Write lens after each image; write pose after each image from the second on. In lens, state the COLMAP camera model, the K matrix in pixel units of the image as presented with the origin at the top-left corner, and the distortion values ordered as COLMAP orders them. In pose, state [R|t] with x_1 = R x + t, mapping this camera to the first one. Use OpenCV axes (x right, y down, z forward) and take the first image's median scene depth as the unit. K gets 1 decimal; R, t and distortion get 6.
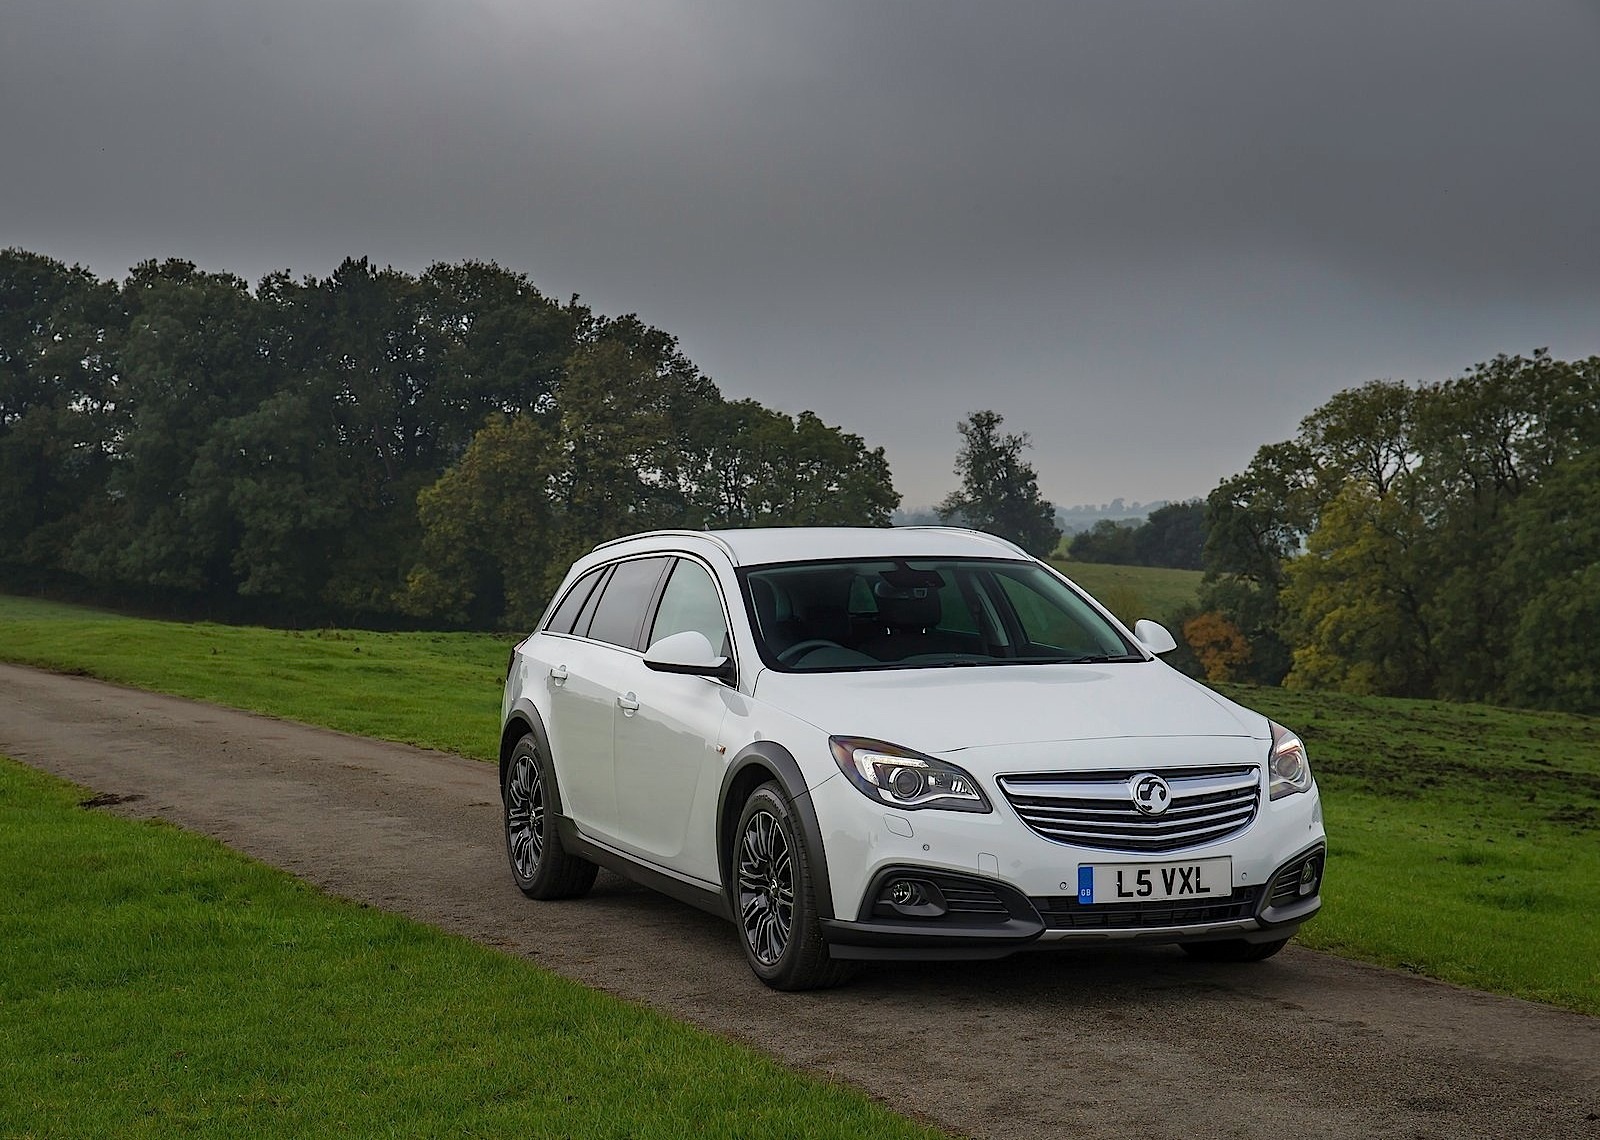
lens RADIAL K [[3106.9, 0, 799.0], [0, 3106.9, 570.5], [0, 0, 1]] dist [0.033990, 0.037922]
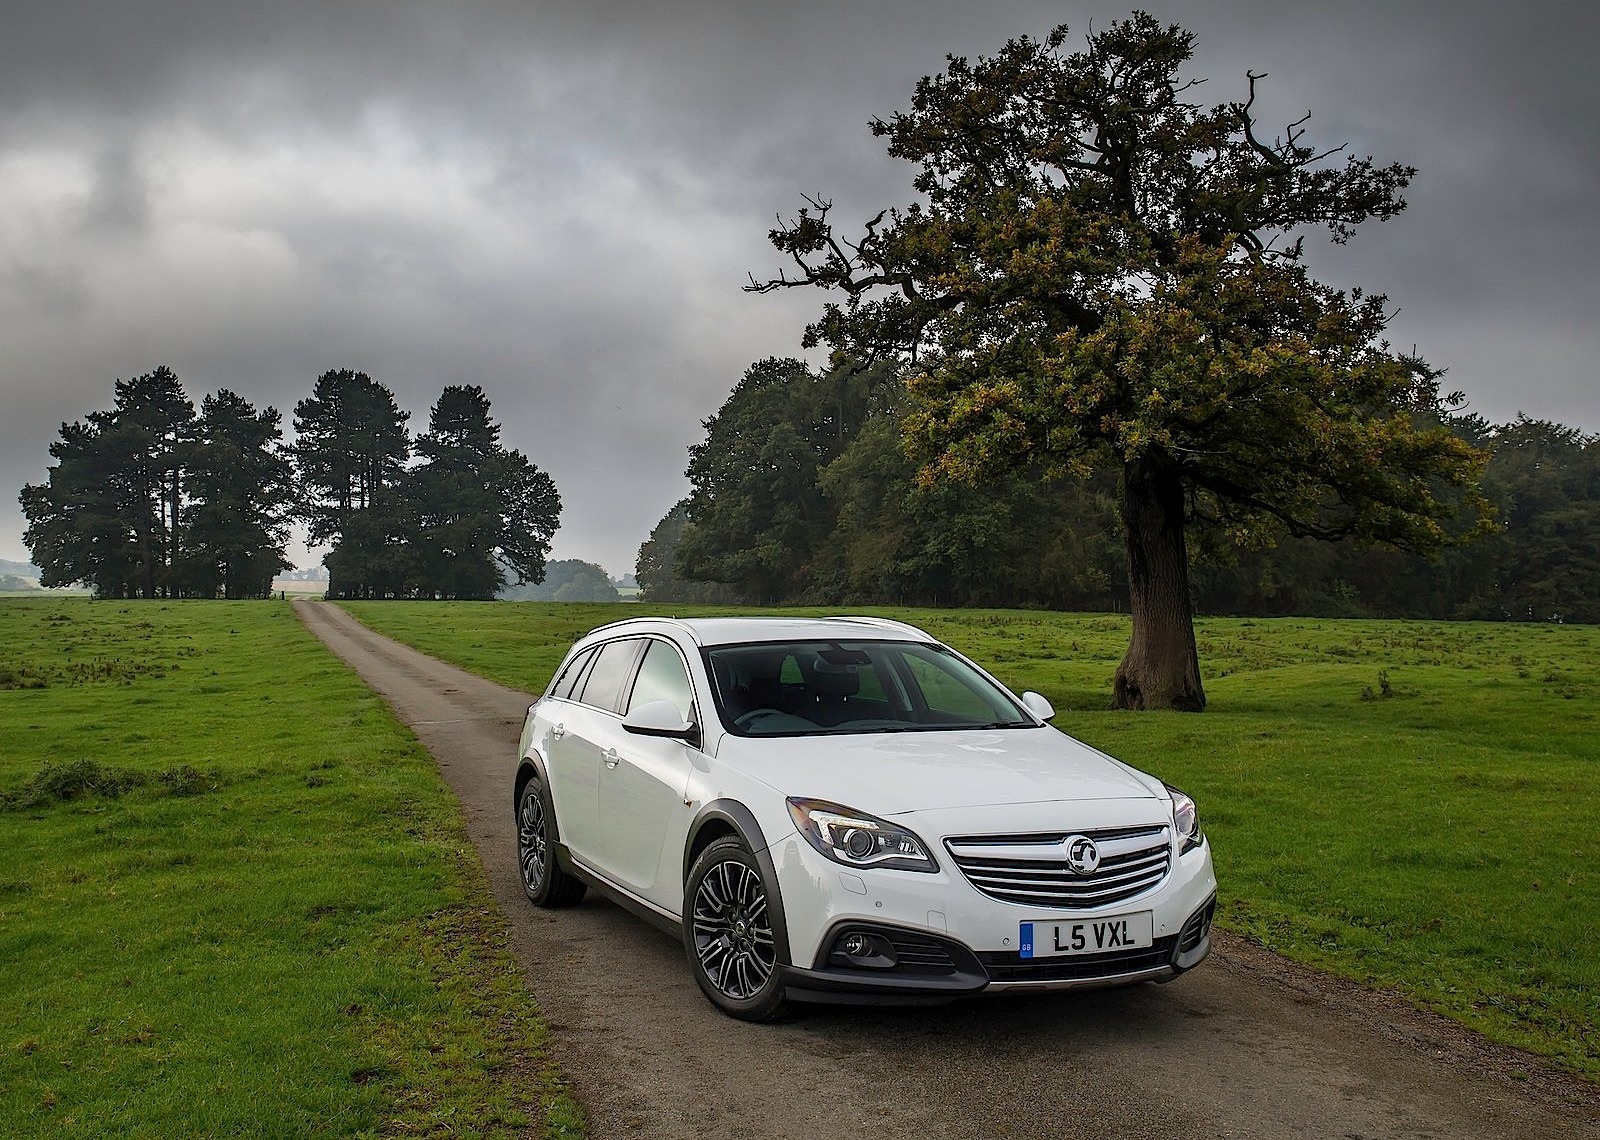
lens RADIAL K [[1612.3, 0, 755.6], [0, 1612.3, 569.1], [0, 0, 1]] dist [-0.024808, 0.026025]
pose [[0.999655, 0.008217, 0.024942, -0.016861], [-0.006886, 0.998570, -0.053018, 0.002283], [-0.025342, 0.052828, 0.998282, 0.427465]]
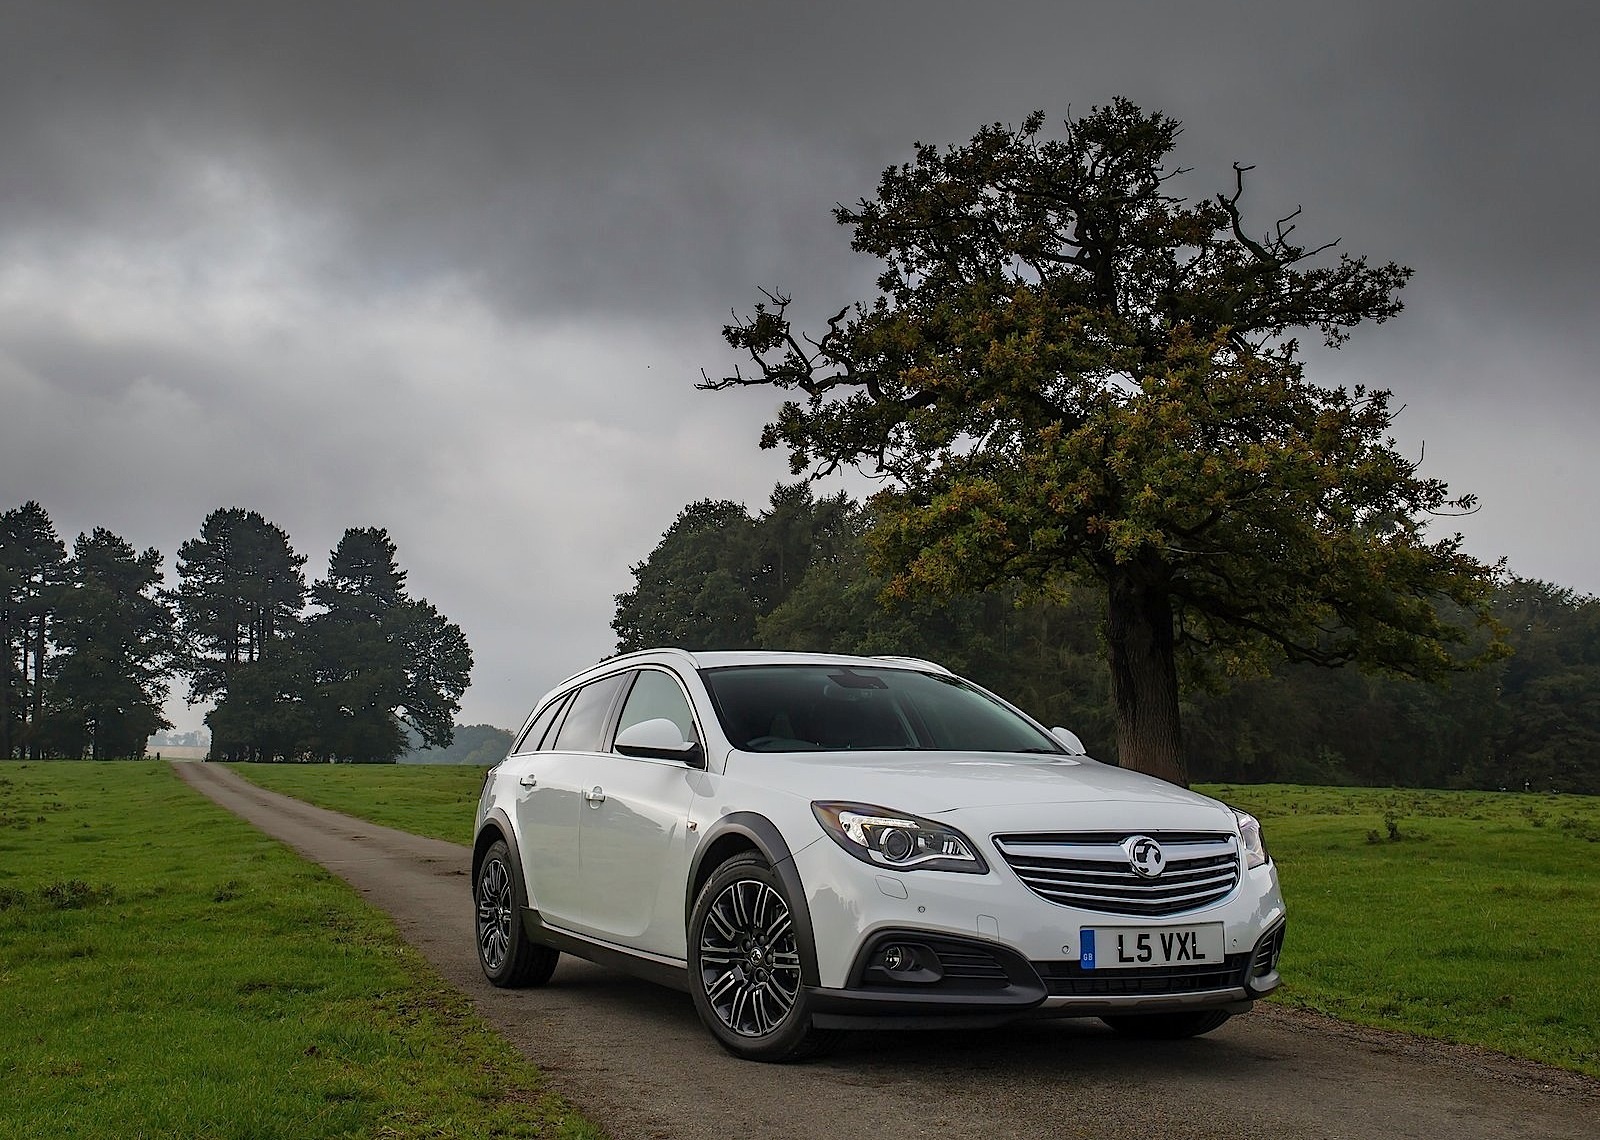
lens RADIAL K [[1766.6, 0, 758.1], [0, 1766.6, 578.2], [0, 0, 1]] dist [-0.008306, 0.034036]
pose [[0.997687, 0.018888, 0.065292, -0.046928], [-0.009381, 0.989685, -0.142950, 0.065307], [-0.067318, 0.142007, 0.987574, 0.440788]]
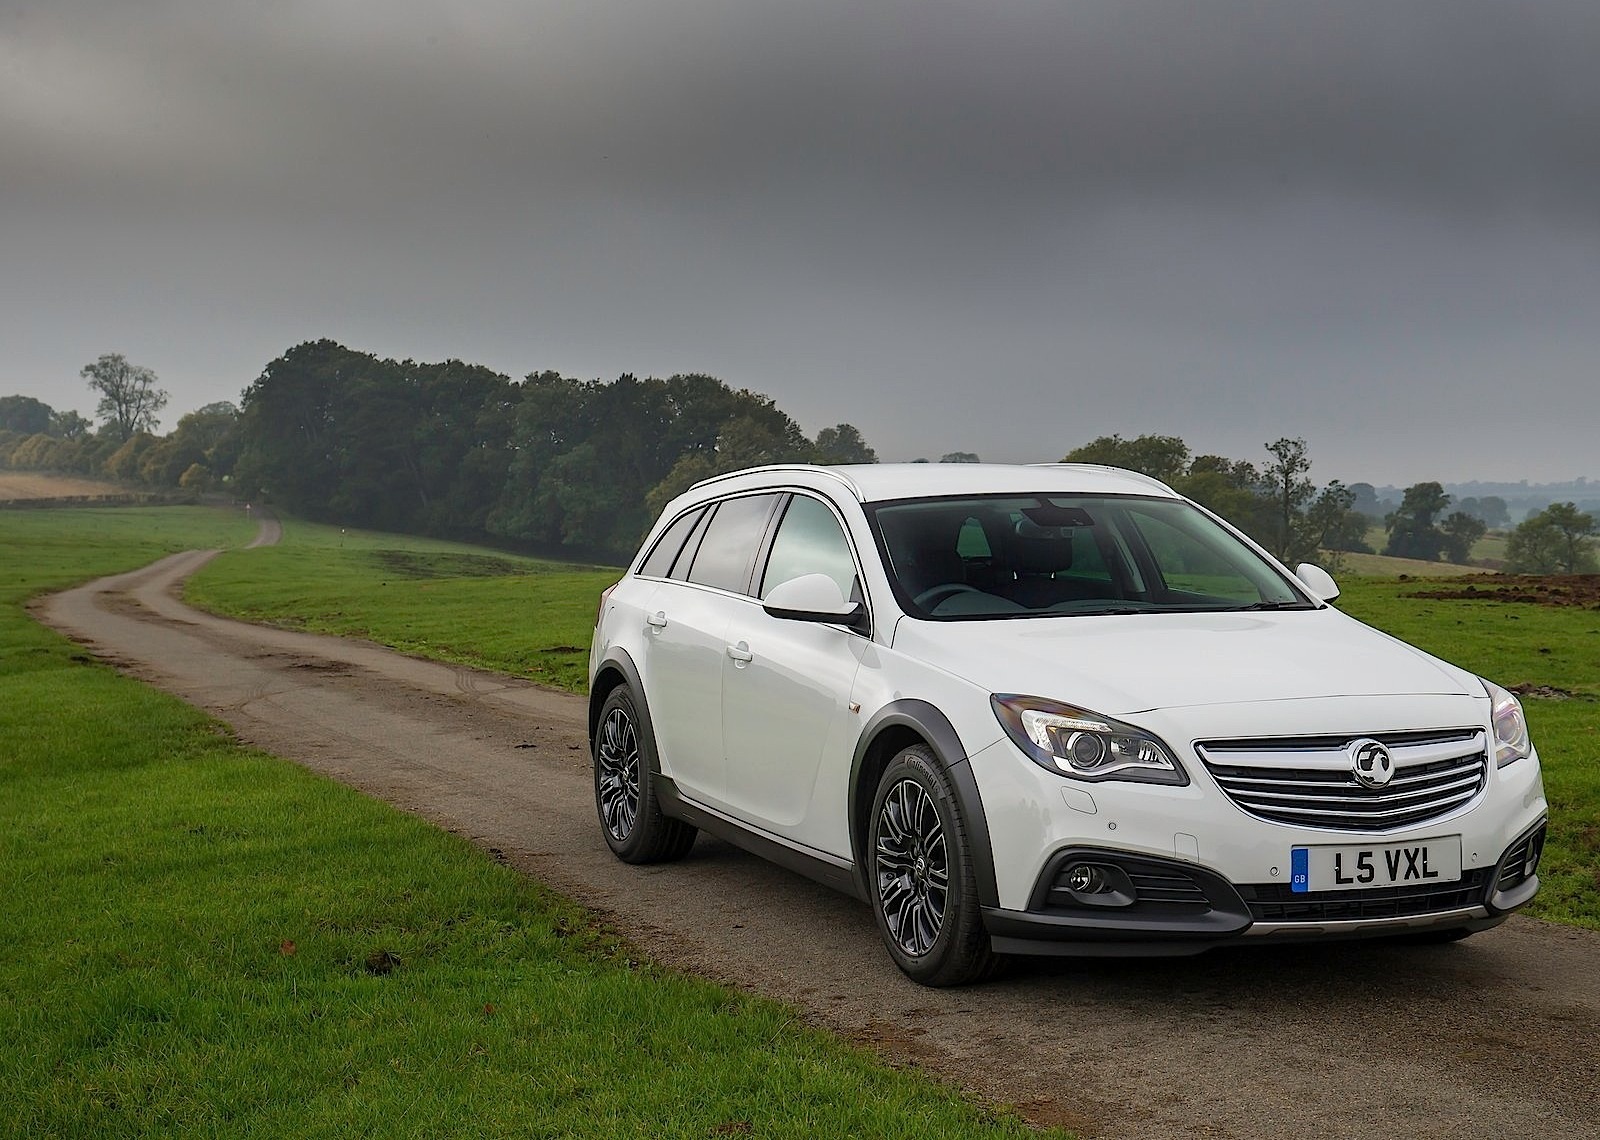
lens RADIAL K [[2594.4, 0, 926.3], [0, 2594.4, 569.6], [0, 0, 1]] dist [0.030431, 0.028457]
pose [[0.998842, 0.002951, 0.048025, -0.043818], [-0.003617, 0.999898, 0.013792, 0.009059], [-0.047980, -0.013950, 0.998751, 0.288639]]
